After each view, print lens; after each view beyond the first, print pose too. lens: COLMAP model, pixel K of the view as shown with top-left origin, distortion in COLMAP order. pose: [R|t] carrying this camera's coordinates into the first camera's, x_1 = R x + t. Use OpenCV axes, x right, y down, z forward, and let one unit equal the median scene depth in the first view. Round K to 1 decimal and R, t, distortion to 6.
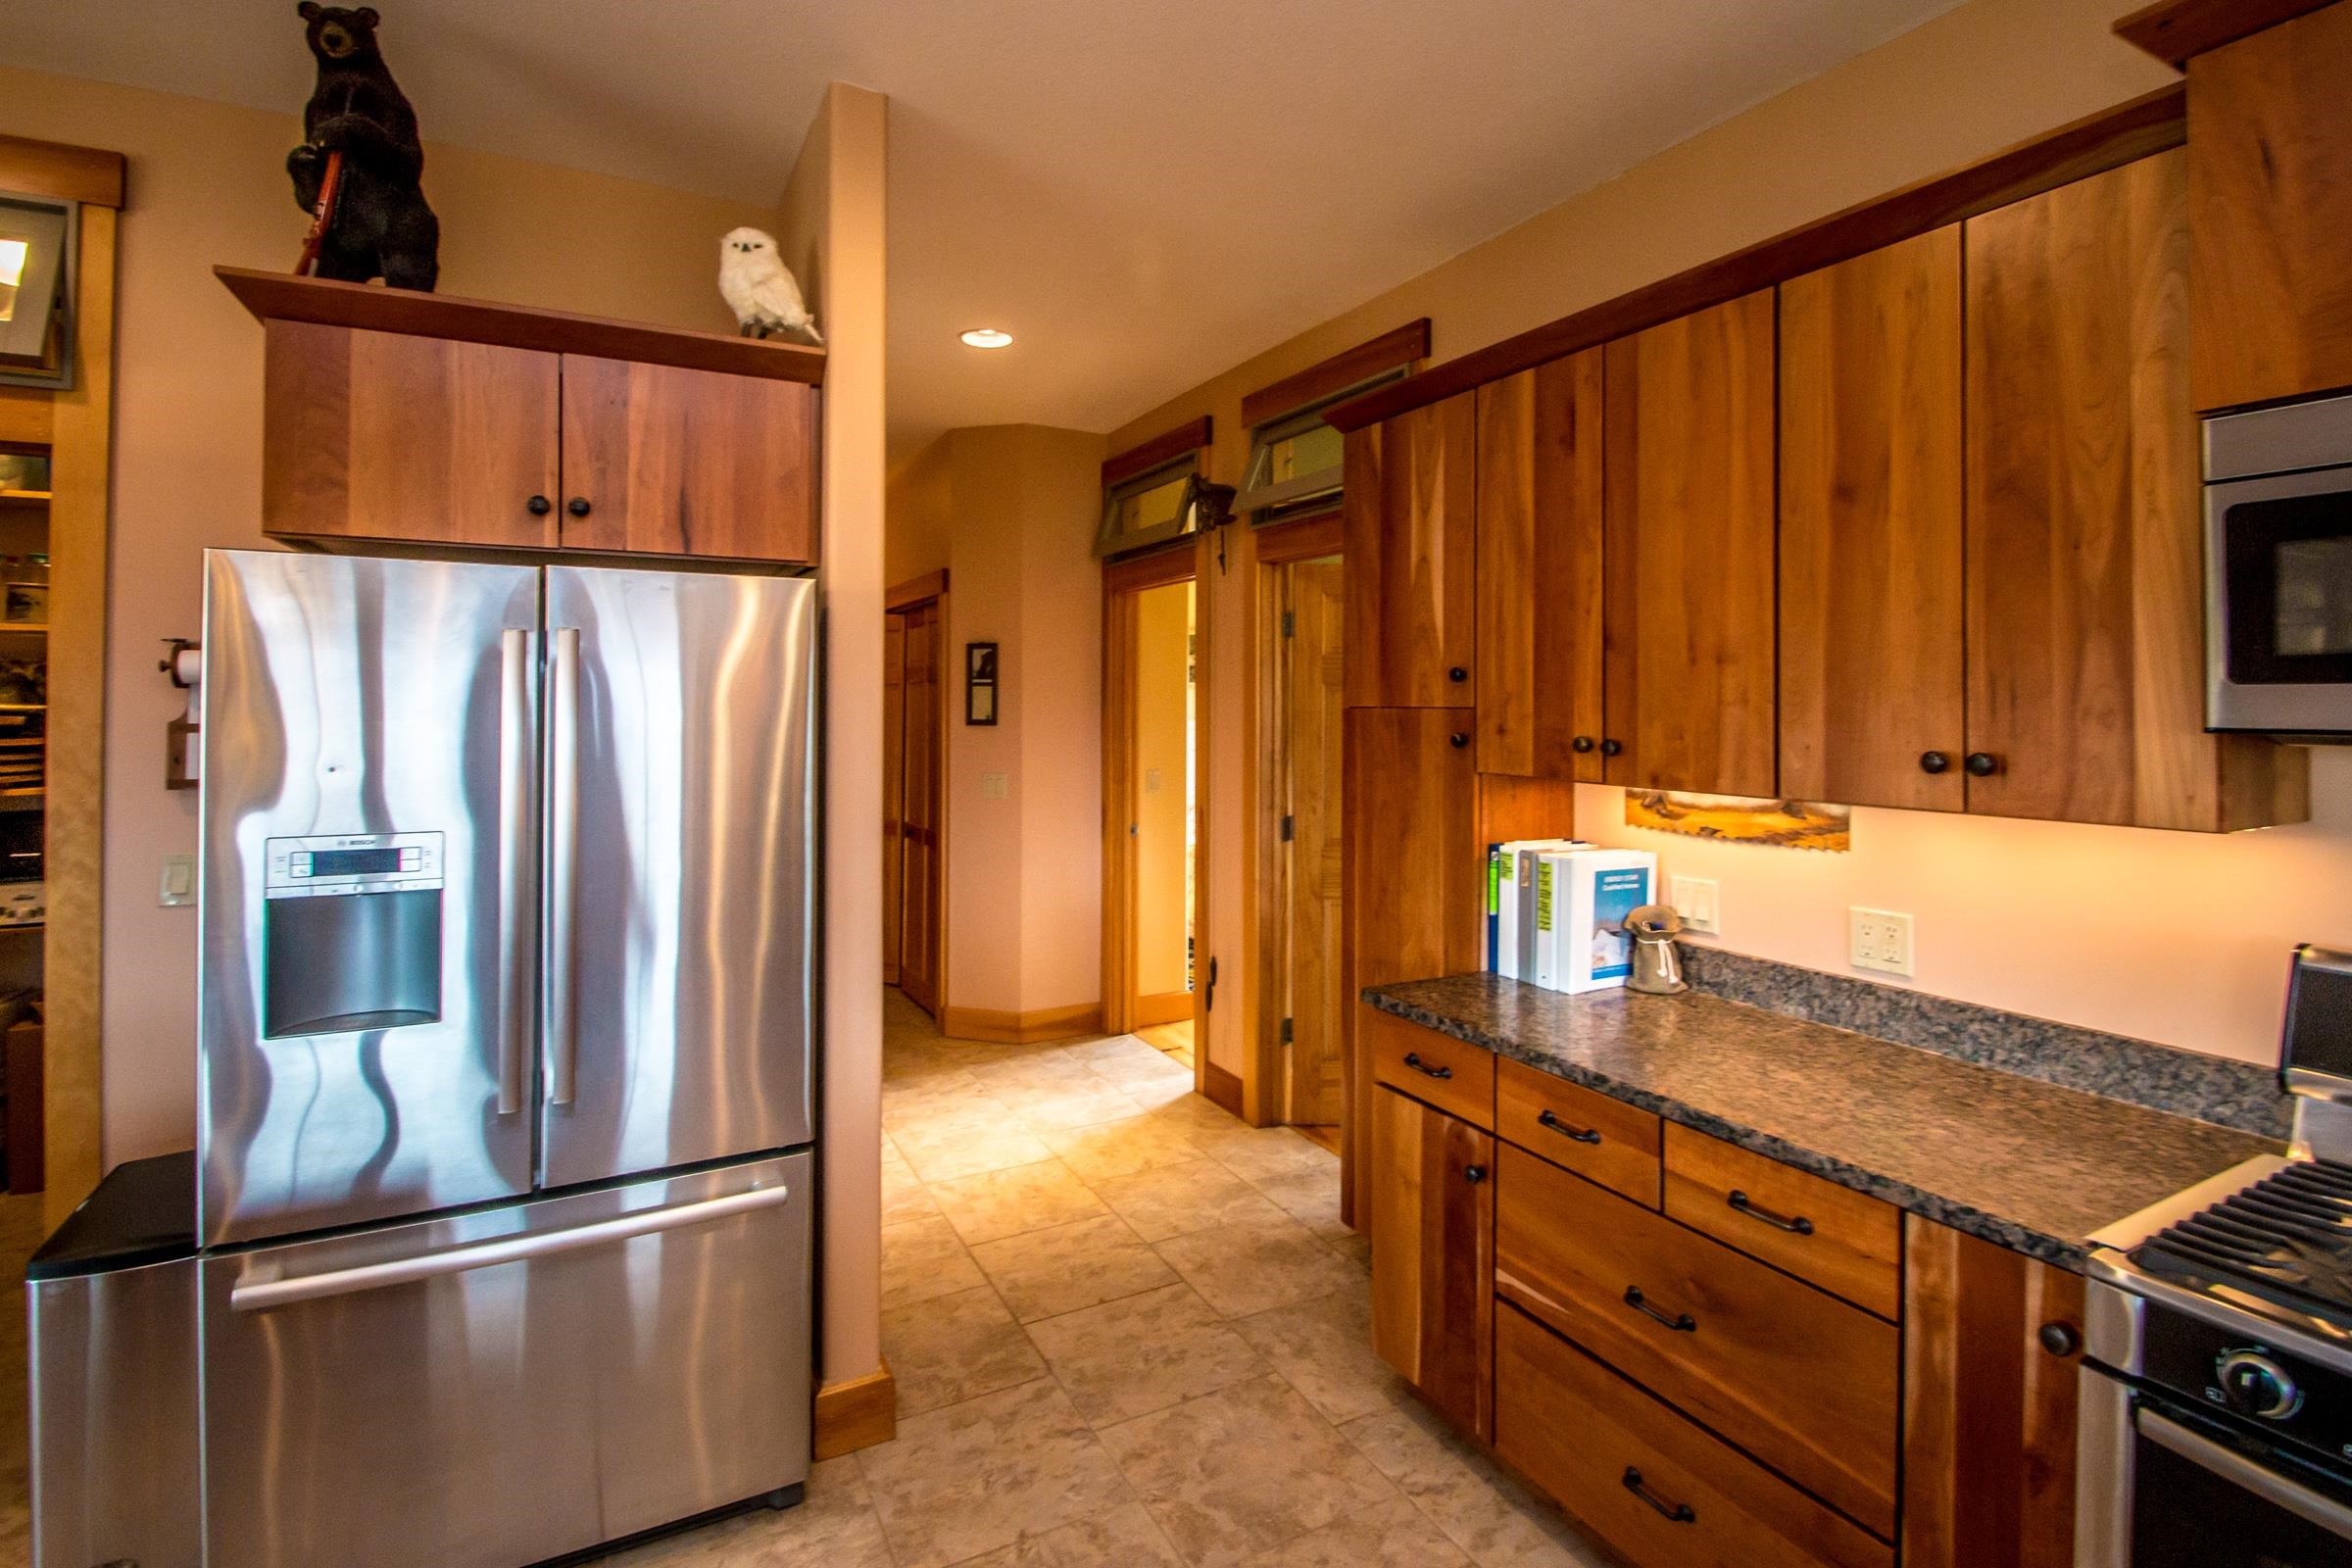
lens RADIAL K [[1123.6, 0, 1181.1], [0, 1123.6, 694.7], [0, 0, 1]] dist [-0.003885, -0.000713]
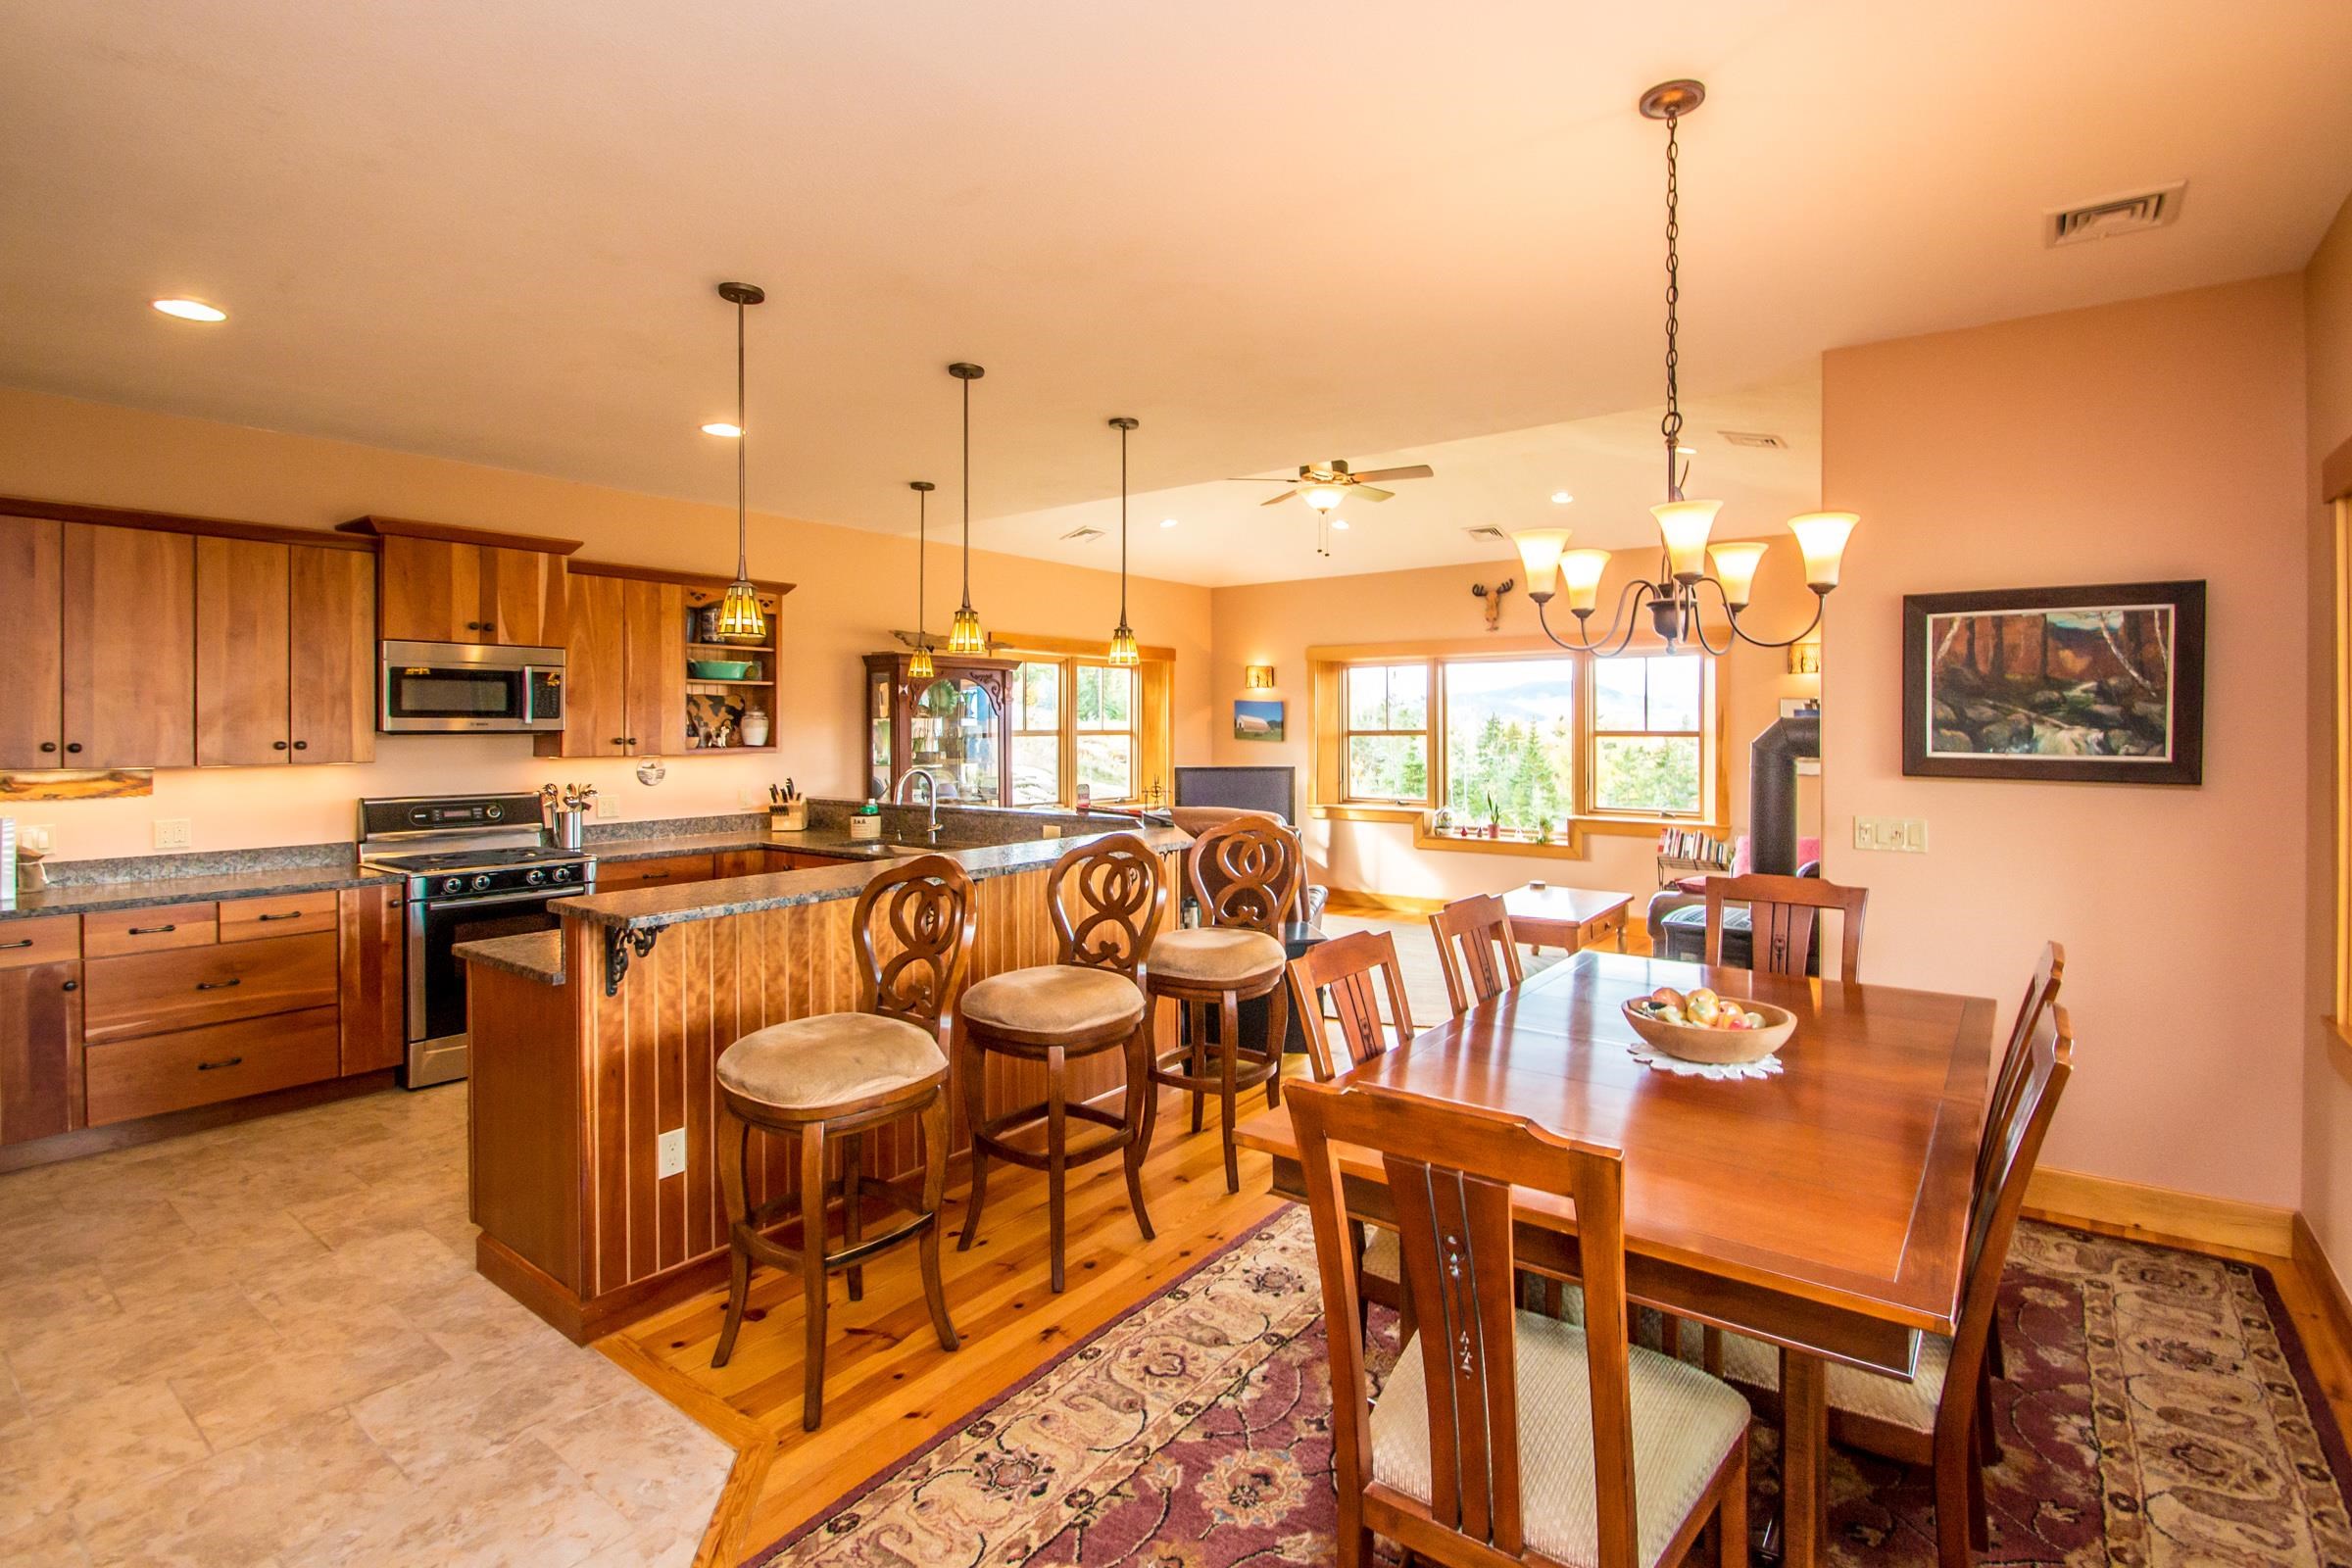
lens RADIAL K [[1123.6, 0, 1192.5], [0, 1123.6, 731.7], [0, 0, 1]] dist [-0.003885, -0.000713]
pose [[-0.419685, -0.004773, 0.907657, -1.836550], [-0.004572, 0.999985, 0.003144, 0.006358], [-0.907658, -0.002830, -0.419700, 0.107316]]
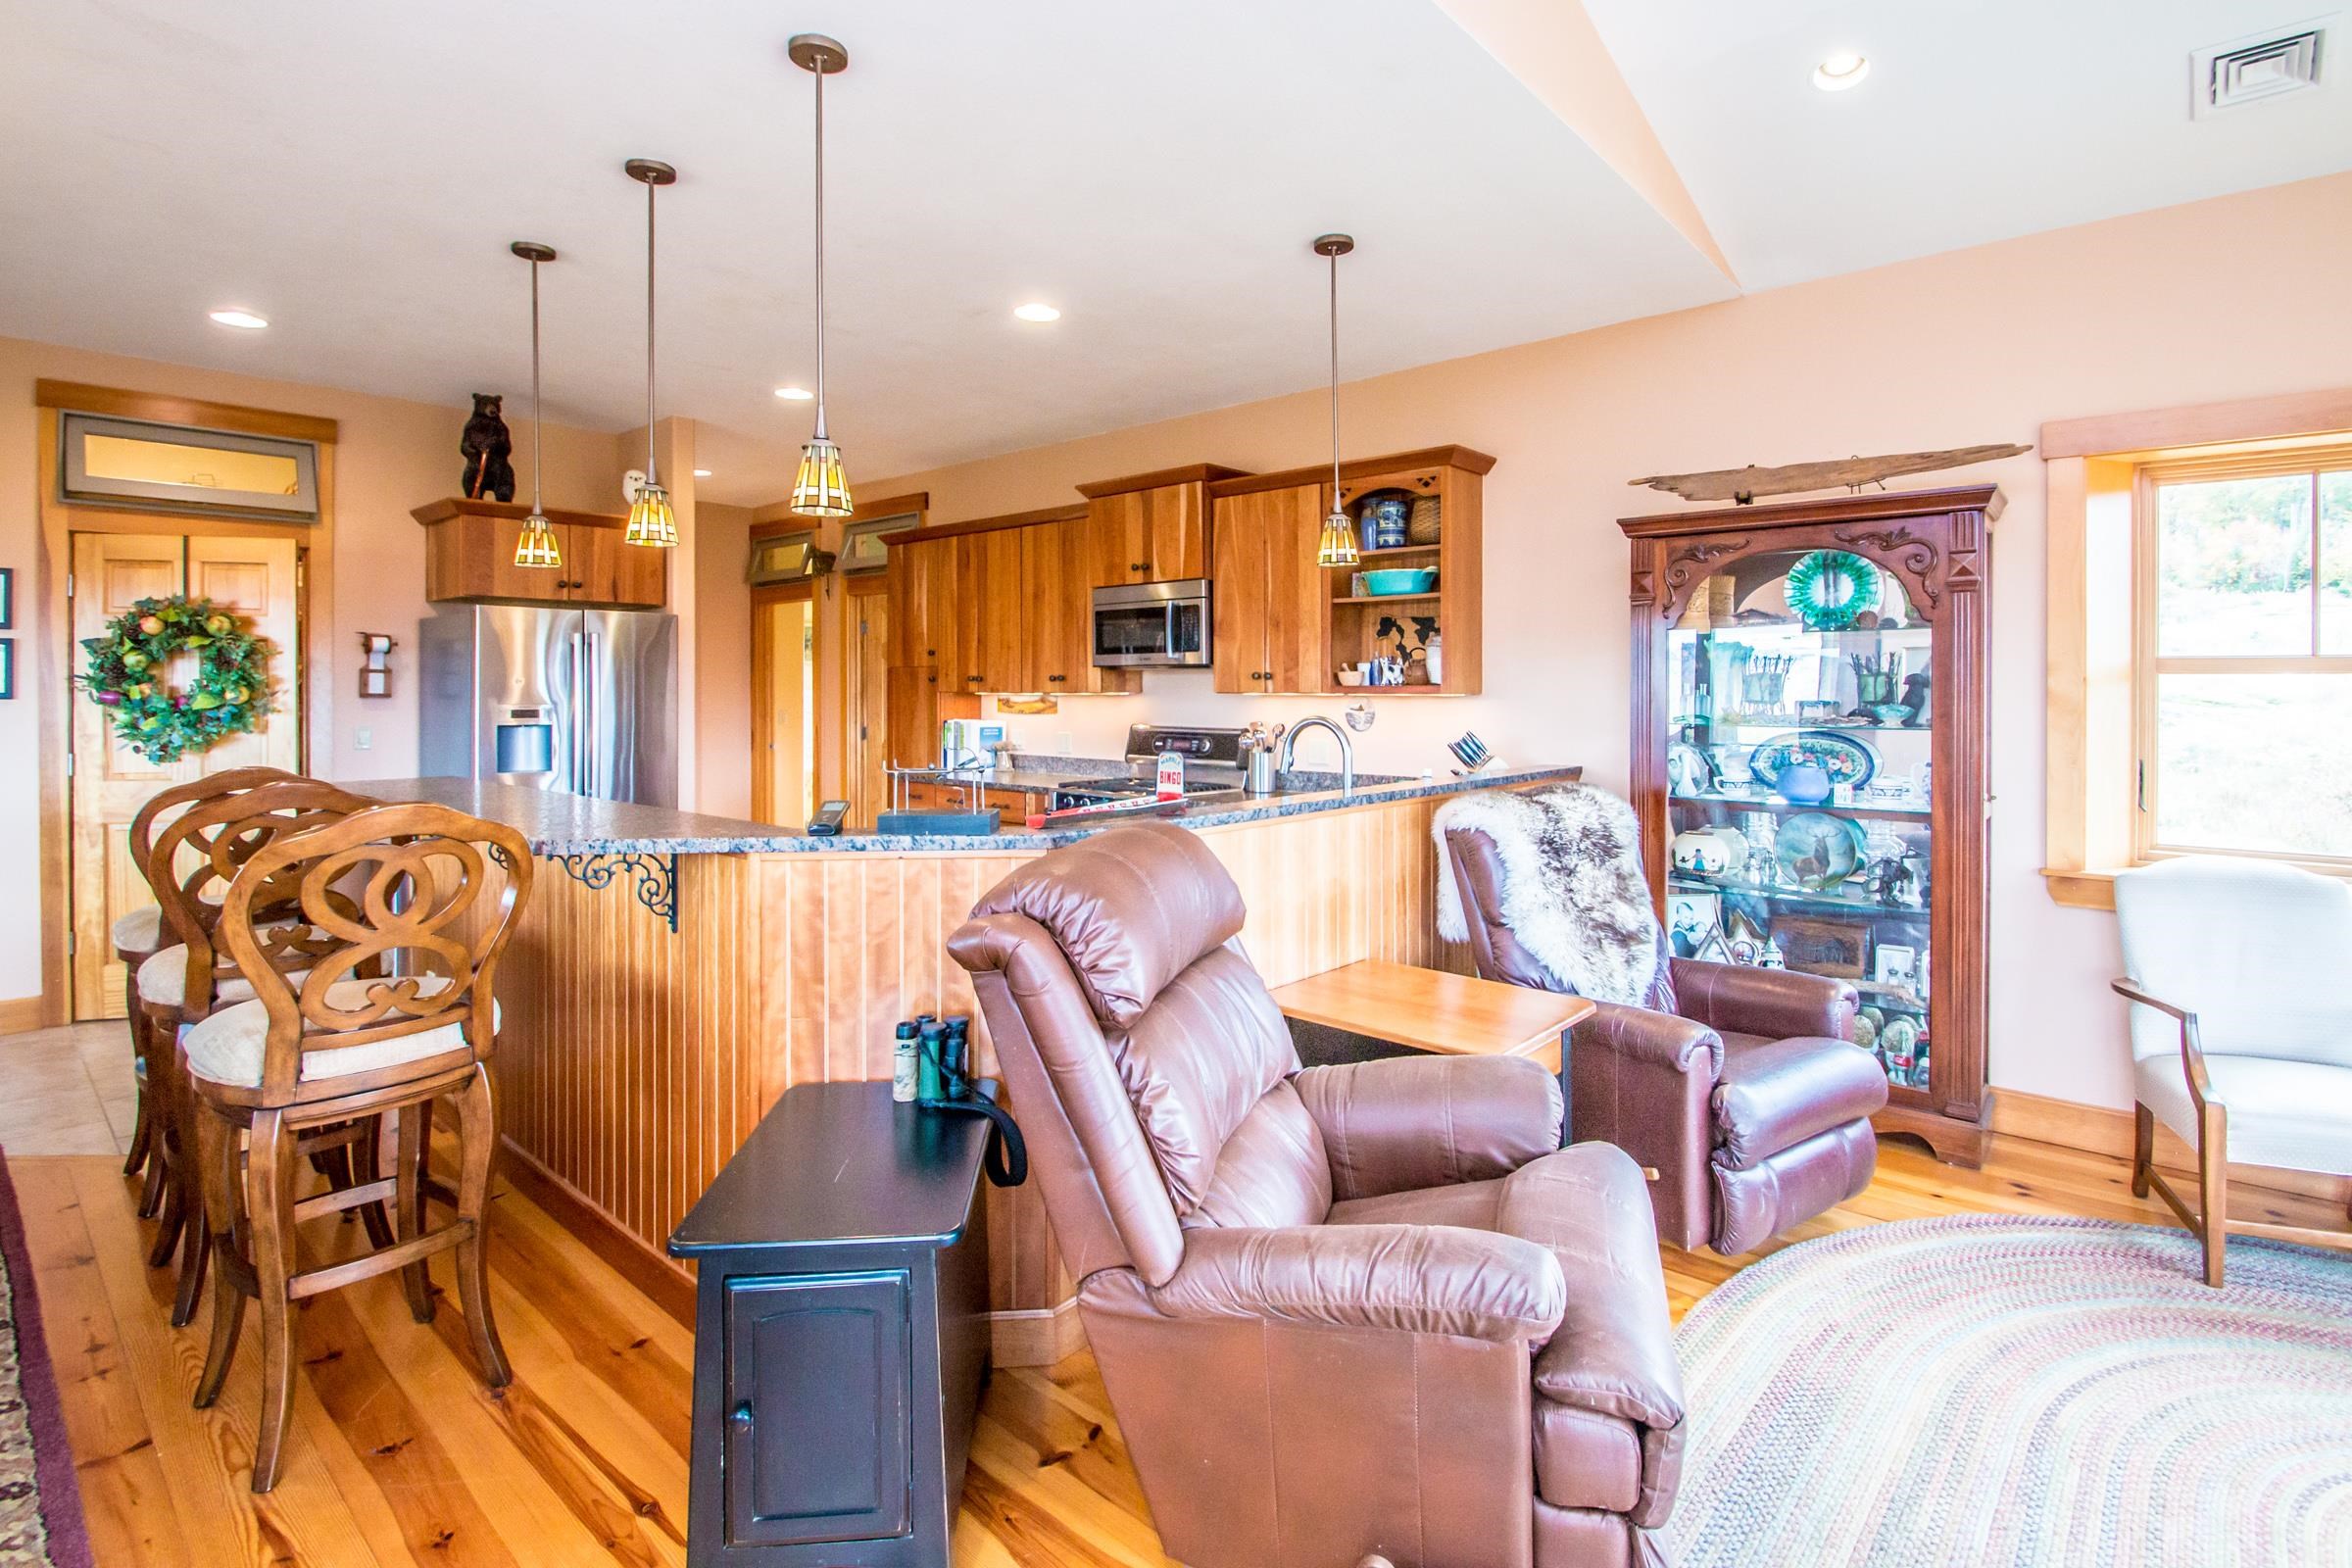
lens RADIAL K [[1123.6, 0, 1164.2], [0, 1123.6, 686.8], [0, 0, 1]] dist [-0.003885, -0.000713]
pose [[0.940779, -0.002230, 0.339012, -0.121749], [-0.000064, 0.999977, 0.006755, 0.044111], [-0.339020, -0.006377, 0.940758, -1.636907]]
